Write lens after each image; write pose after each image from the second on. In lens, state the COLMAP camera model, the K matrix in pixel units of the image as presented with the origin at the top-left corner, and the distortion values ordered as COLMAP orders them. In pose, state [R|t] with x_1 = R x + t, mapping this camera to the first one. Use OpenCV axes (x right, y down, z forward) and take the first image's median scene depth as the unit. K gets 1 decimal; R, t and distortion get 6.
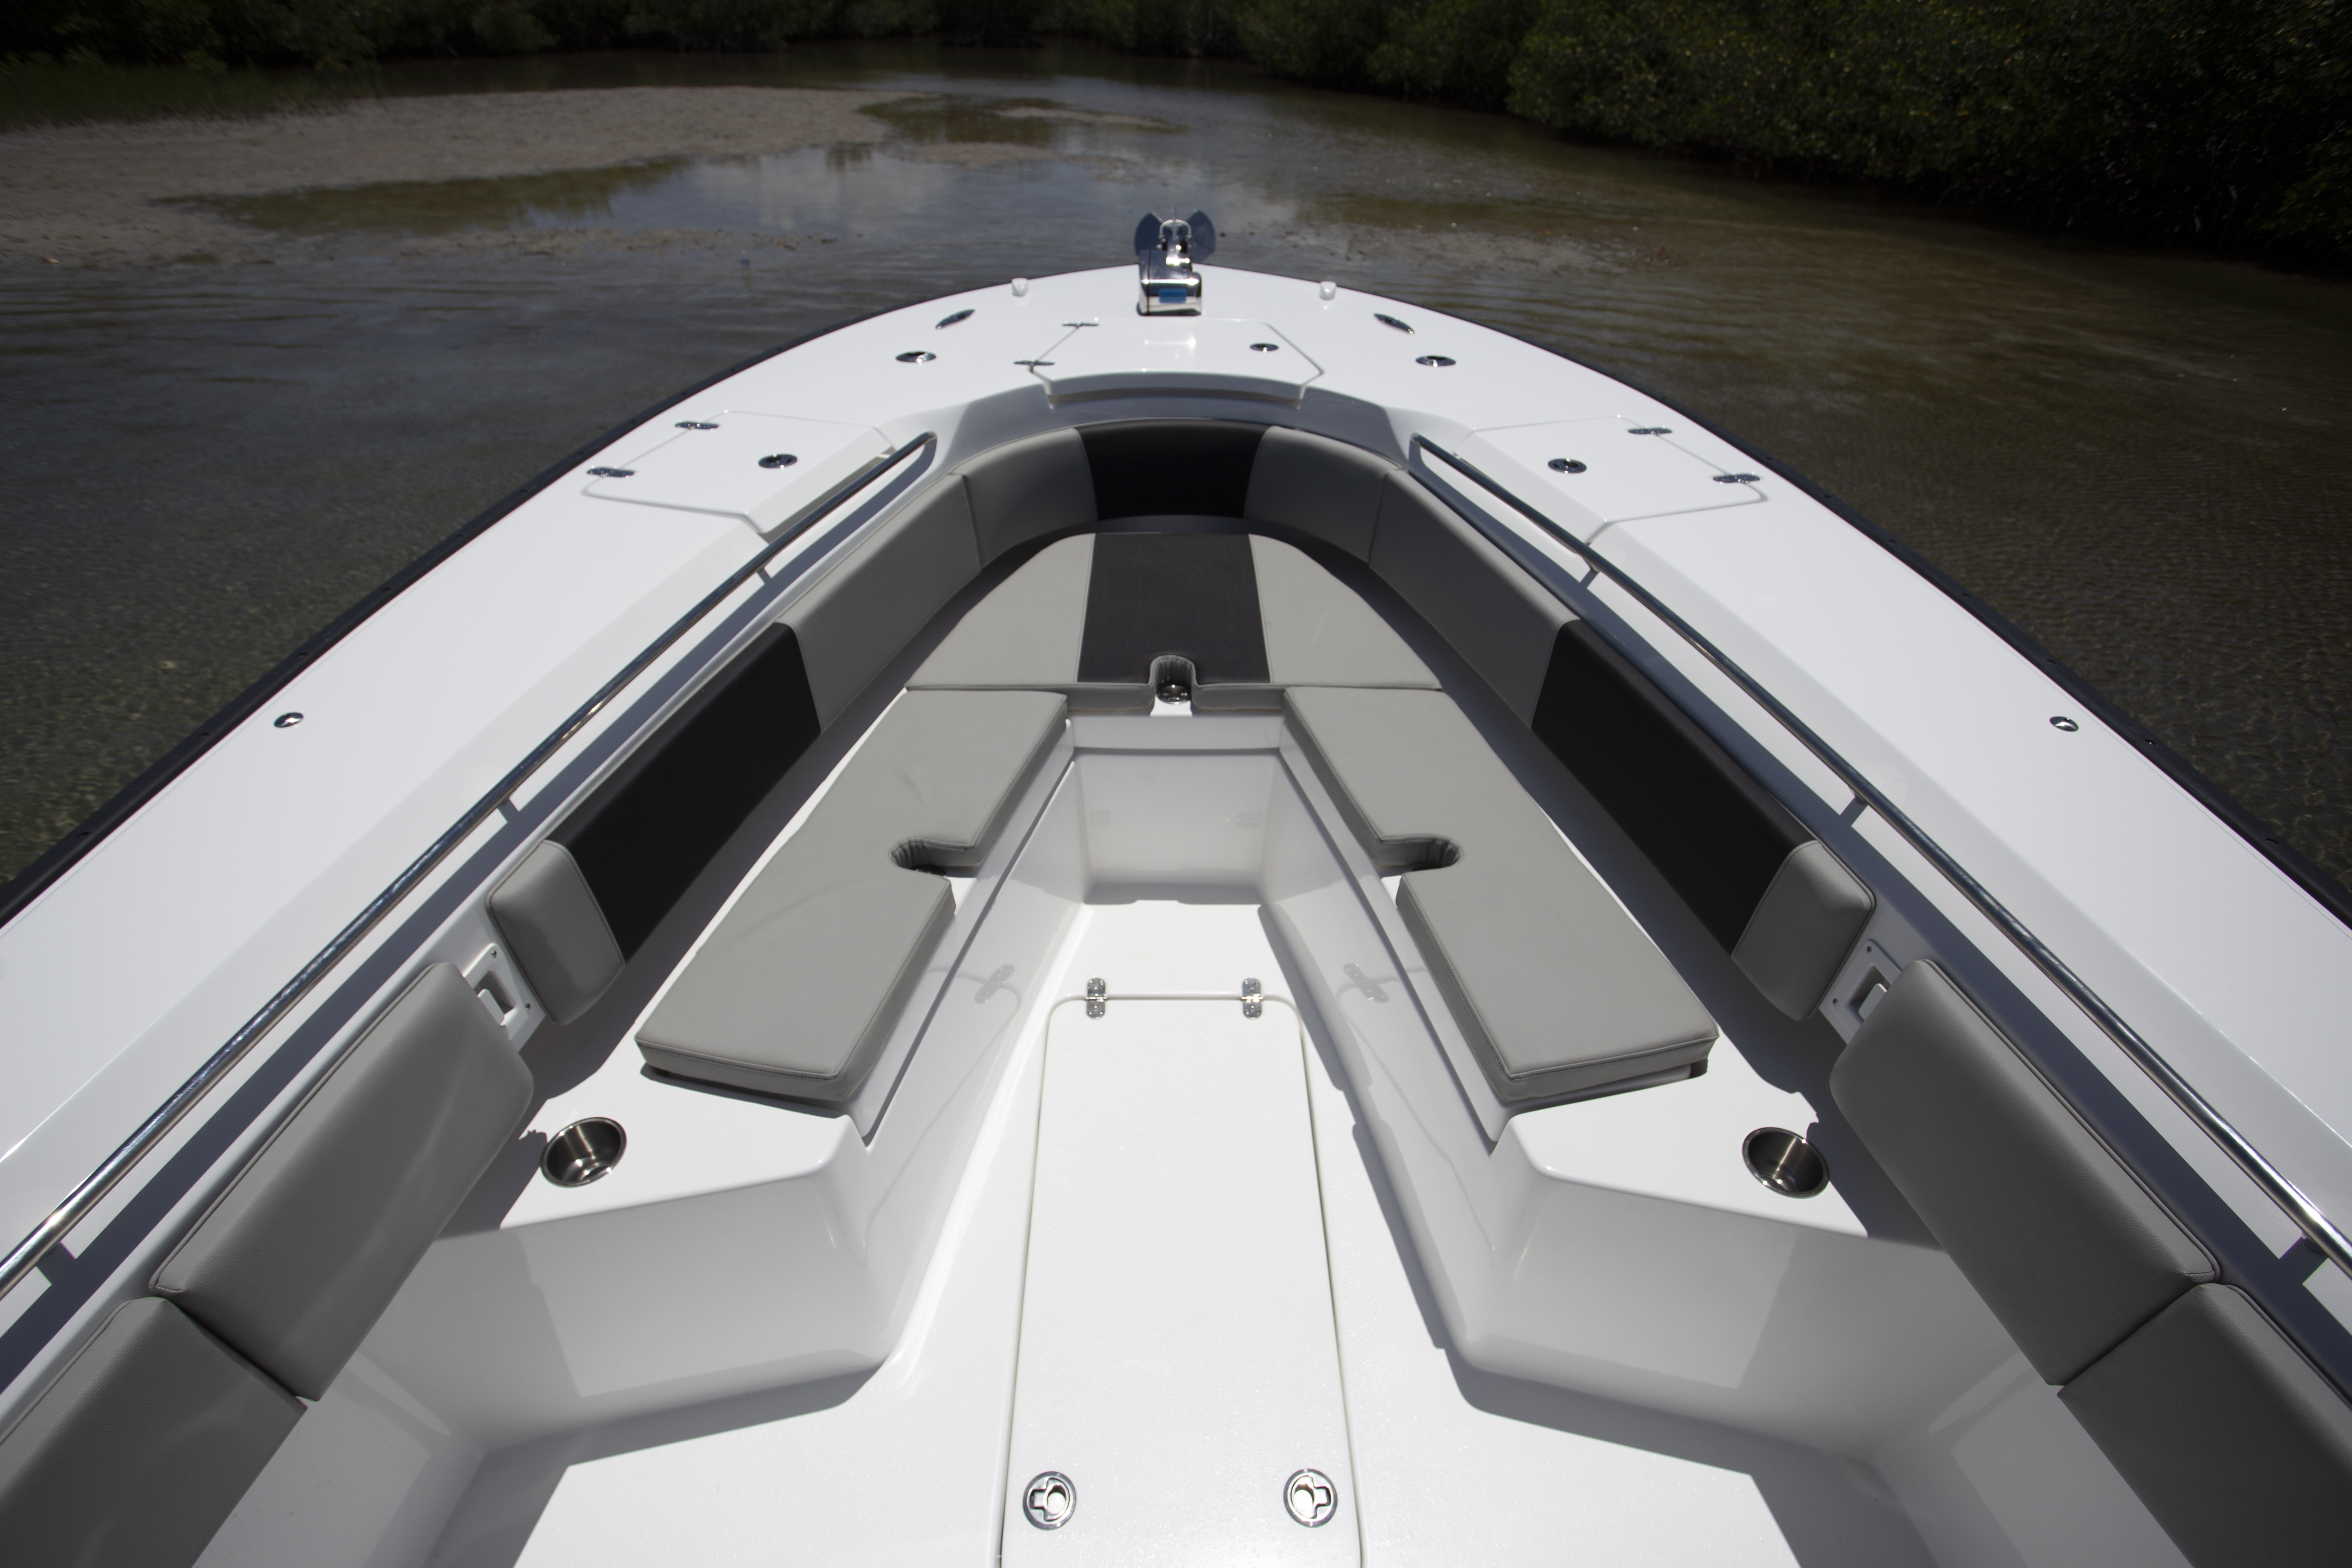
lens RADIAL K [[1212.5, 0, 1168.8], [0, 1212.5, 792.3], [0, 0, 1]] dist [-0.003434, -0.000265]
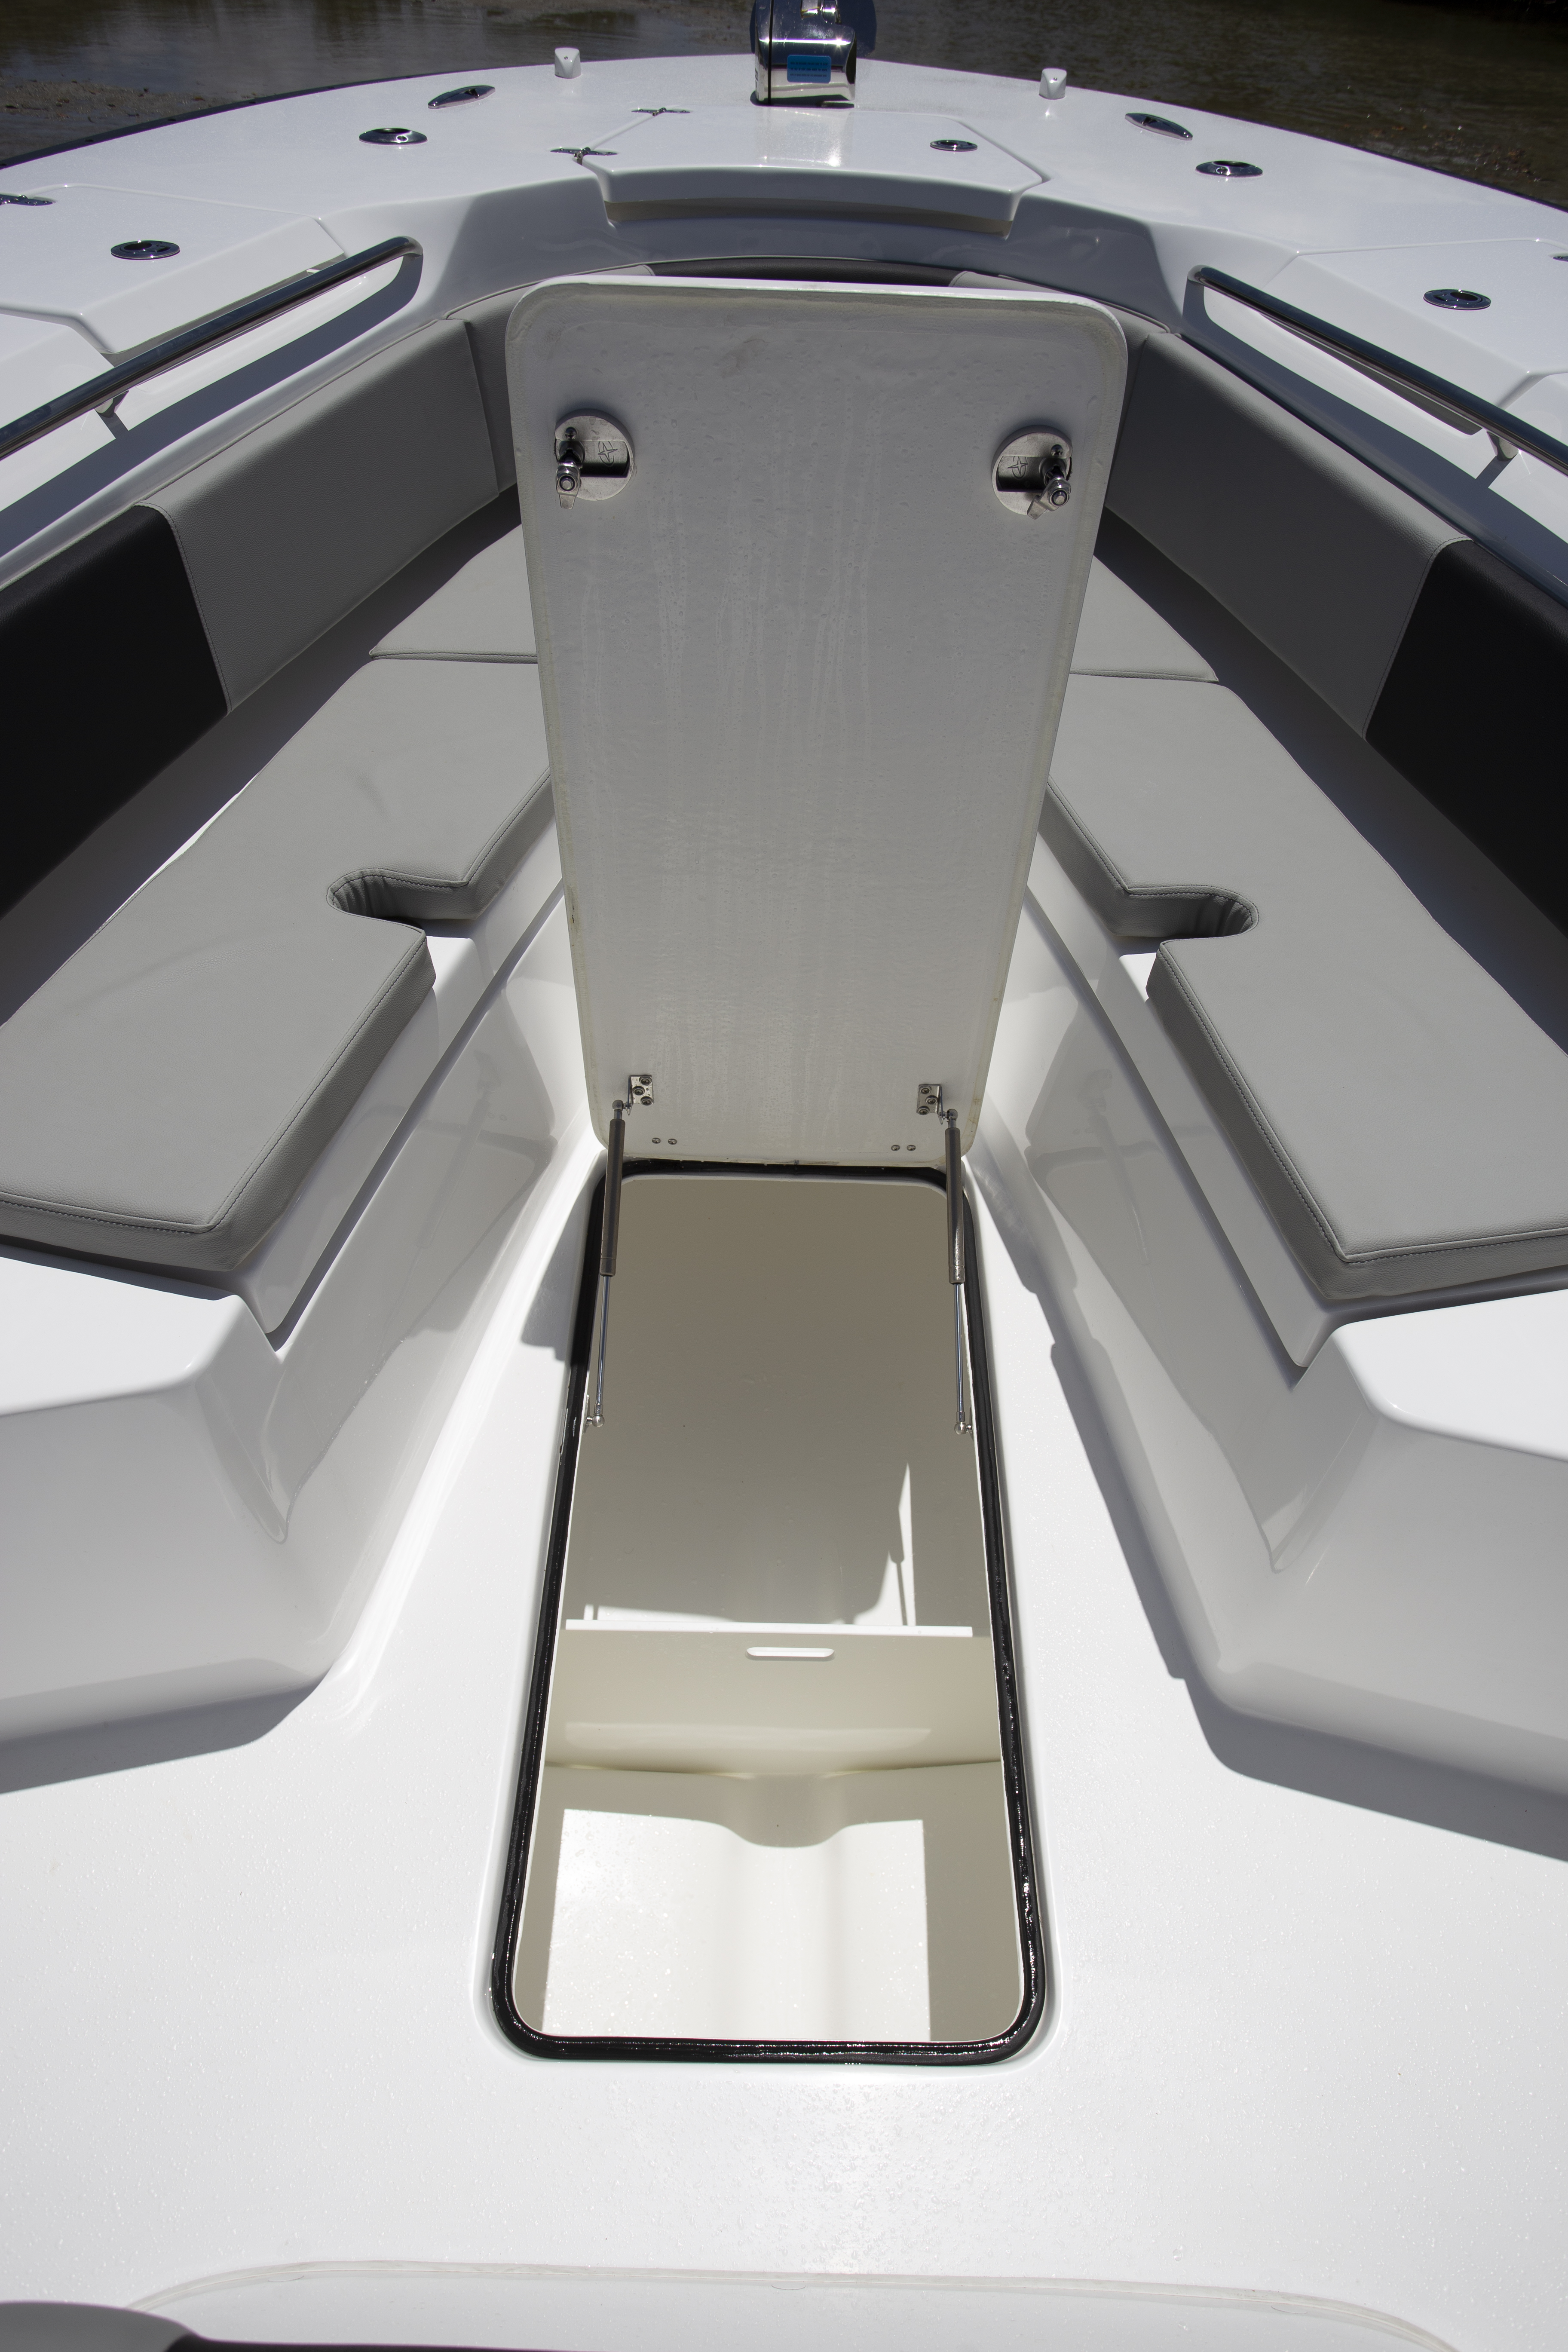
lens RADIAL K [[1435.3, 0, 784.0], [0, 1435.3, 1176.0], [0, 0, 1]] dist [0.000224, 0.097037]
pose [[0.999619, 0.026248, 0.008513, -0.001473], [-0.027125, 0.991342, 0.128474, 0.083984], [-0.005067, -0.128656, 0.991676, 0.230676]]
